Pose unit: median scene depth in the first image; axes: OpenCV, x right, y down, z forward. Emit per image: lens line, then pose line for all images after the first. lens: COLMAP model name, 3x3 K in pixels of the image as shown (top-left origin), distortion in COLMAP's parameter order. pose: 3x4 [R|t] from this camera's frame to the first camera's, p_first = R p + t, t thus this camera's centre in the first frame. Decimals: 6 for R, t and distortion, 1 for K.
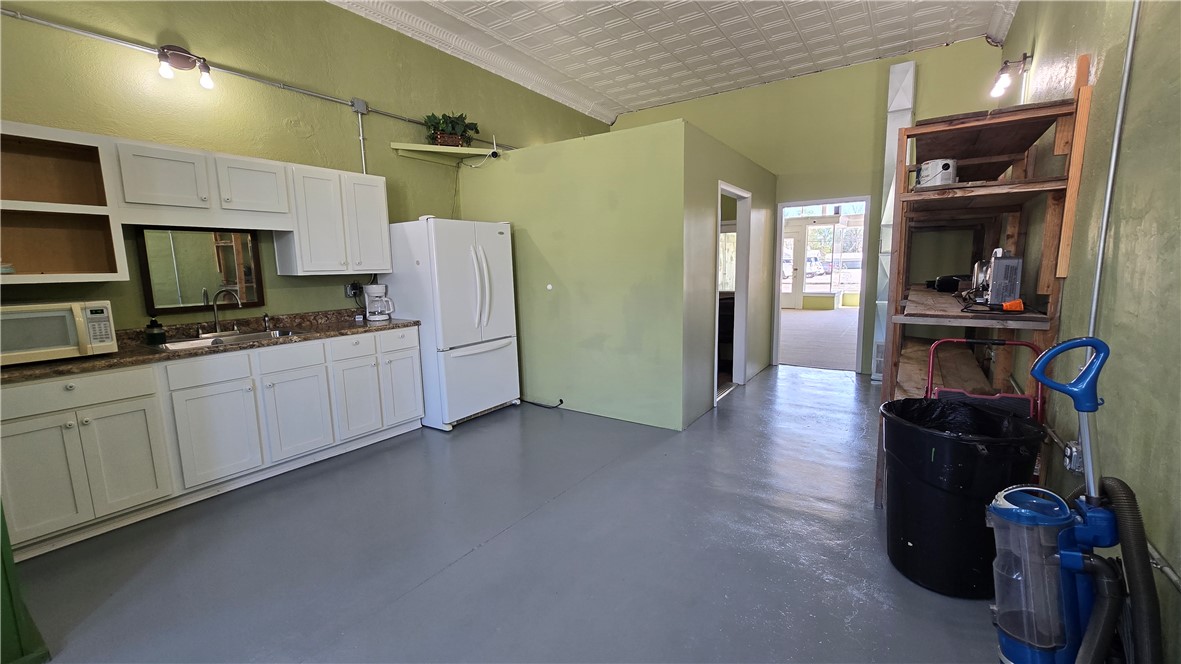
lens RADIAL K [[484.2, 0, 590.8], [0, 484.2, 333.0], [0, 0, 1]] dist [-0.002899, -0.000037]
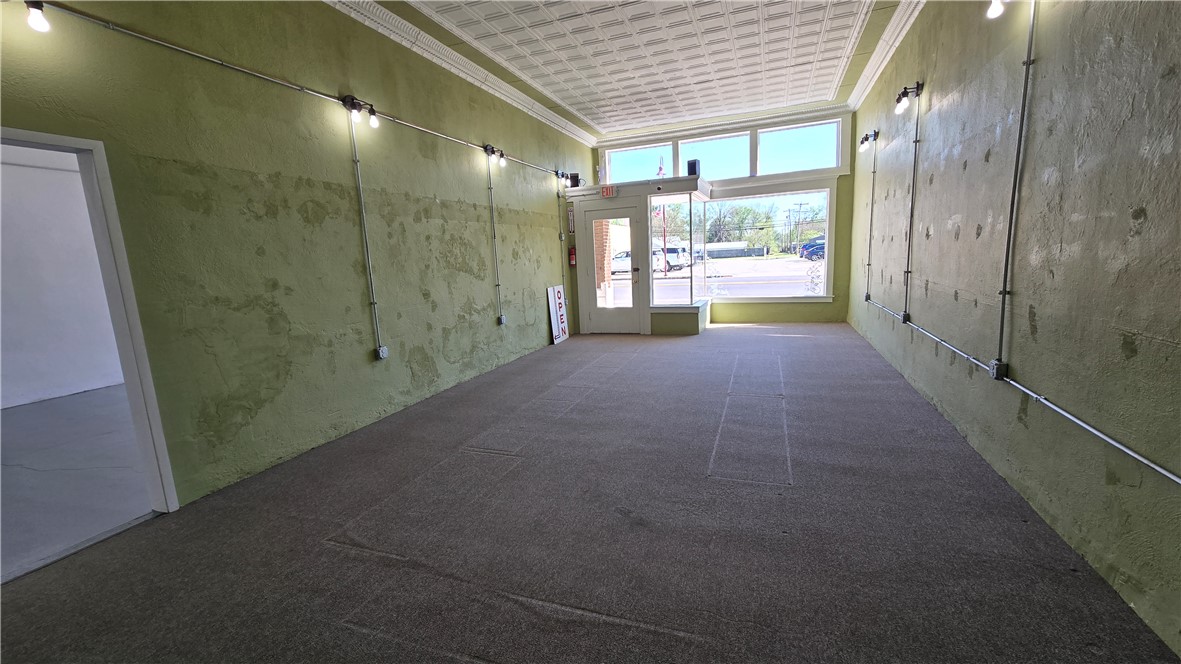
lens RADIAL K [[484.2, 0, 590.1], [0, 484.2, 335.1], [0, 0, 1]] dist [-0.002899, -0.000037]
pose [[0.971416, -0.073325, 0.225777, 0.225828], [0.070796, 0.997304, 0.019286, -0.064418], [-0.226582, -0.002750, 0.973988, 0.426299]]
